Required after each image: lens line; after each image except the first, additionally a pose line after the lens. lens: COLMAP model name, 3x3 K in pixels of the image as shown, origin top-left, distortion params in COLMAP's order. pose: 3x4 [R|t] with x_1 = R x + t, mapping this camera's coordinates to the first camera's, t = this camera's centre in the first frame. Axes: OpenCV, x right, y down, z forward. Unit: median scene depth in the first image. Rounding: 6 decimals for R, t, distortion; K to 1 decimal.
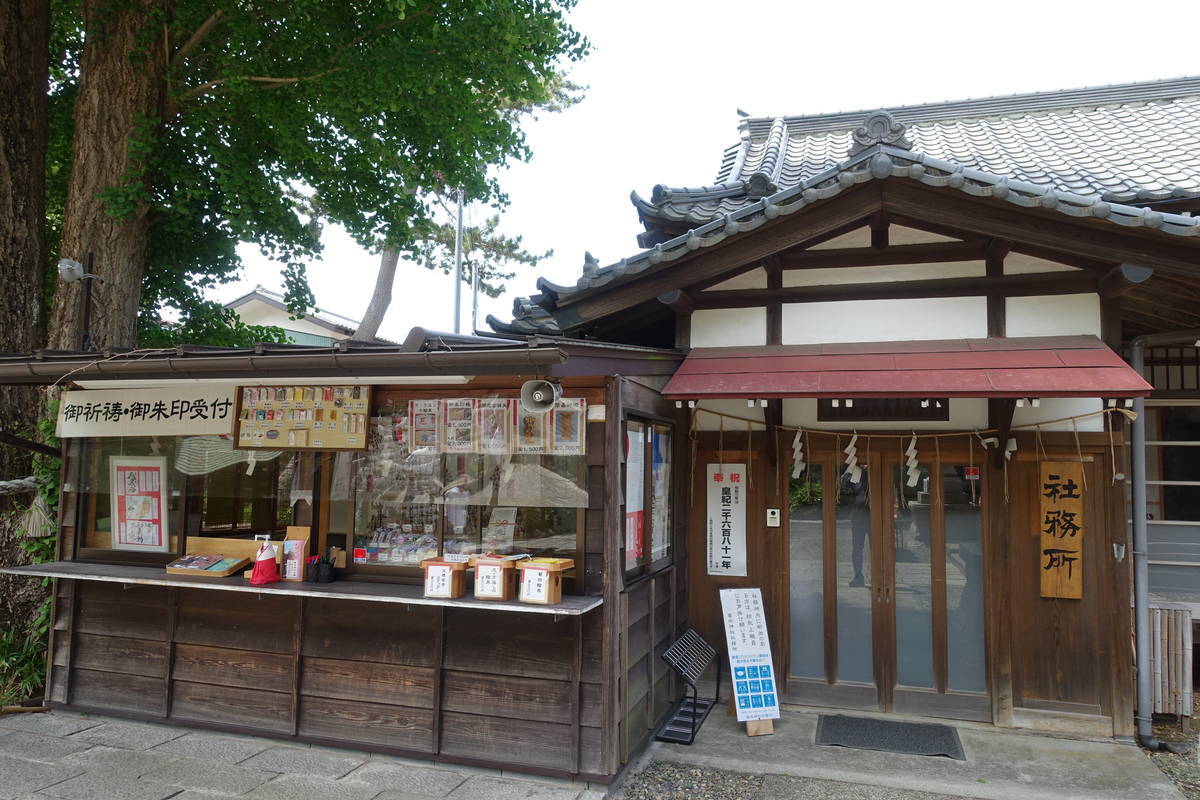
lens RADIAL K [[826.9, 0, 601.0], [0, 826.9, 400.7], [0, 0, 1]] dist [-0.001739, 0.002414]
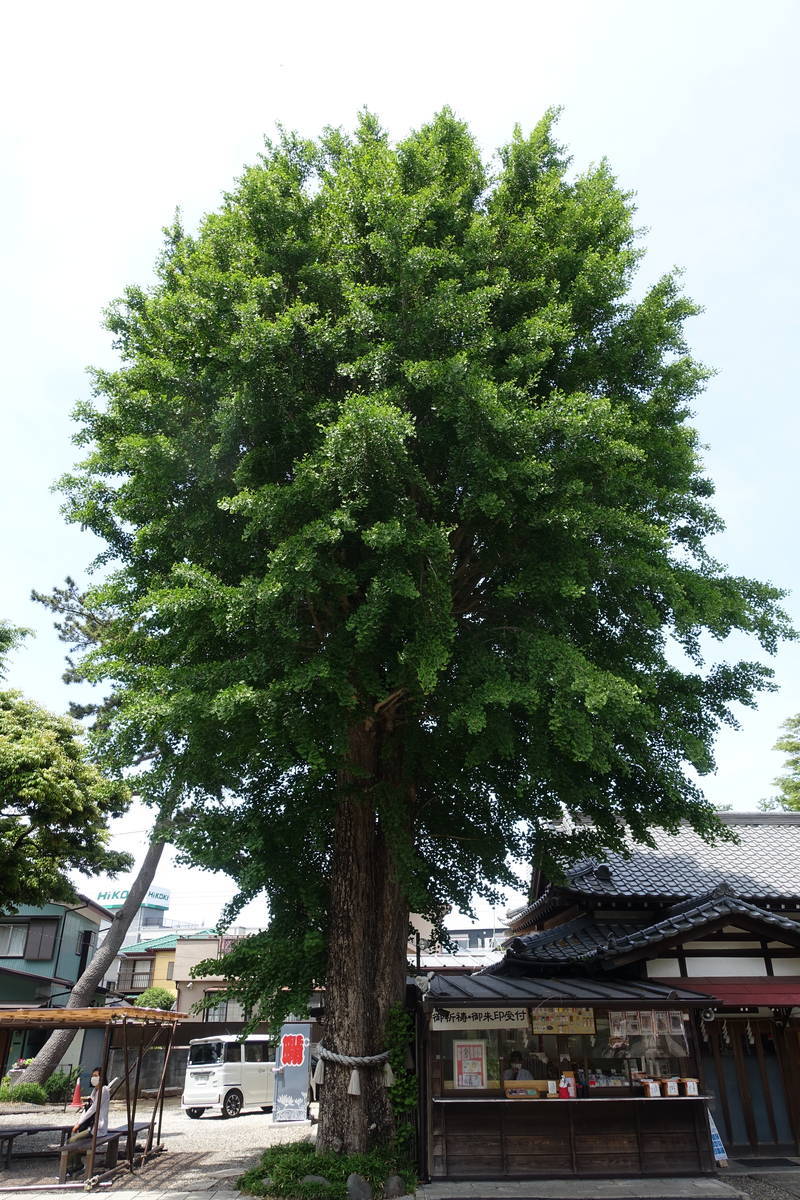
lens RADIAL K [[826.9, 0, 399.9], [0, 826.9, 602.0], [0, 0, 1]] dist [-0.001739, 0.002414]
pose [[0.940066, 0.134847, 0.313198, -1.678912], [-0.004693, 0.923515, -0.383533, -0.172978], [-0.340961, 0.359076, 0.868798, -1.333619]]
